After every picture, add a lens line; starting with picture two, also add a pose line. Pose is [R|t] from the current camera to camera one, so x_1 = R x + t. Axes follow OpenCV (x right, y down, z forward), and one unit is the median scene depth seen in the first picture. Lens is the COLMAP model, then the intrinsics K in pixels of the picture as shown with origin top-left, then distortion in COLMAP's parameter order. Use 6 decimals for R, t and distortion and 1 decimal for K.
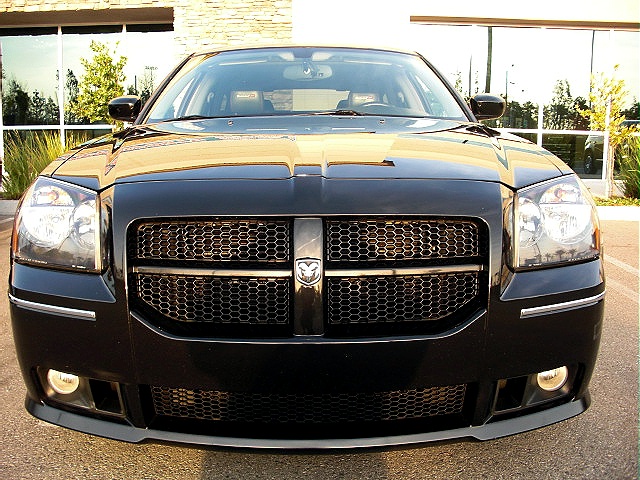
lens RADIAL K [[639.9, 0, 319.1], [0, 639.9, 236.3], [0, 0, 1]] dist [-0.106162, 0.000000]
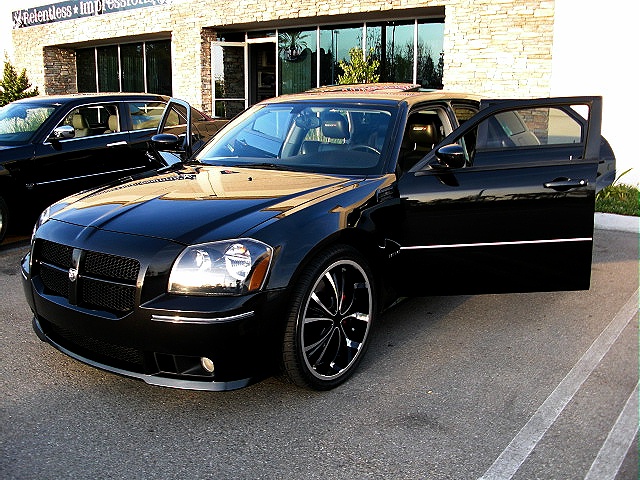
lens RADIAL K [[639.9, 0, 326.7], [0, 639.9, 245.1], [0, 0, 1]] dist [-0.106162, 0.000000]
pose [[0.812154, 0.139547, -0.566509, 1.434348], [-0.094217, 0.989600, 0.108695, -0.268910], [0.575785, -0.034902, 0.816856, -0.136684]]
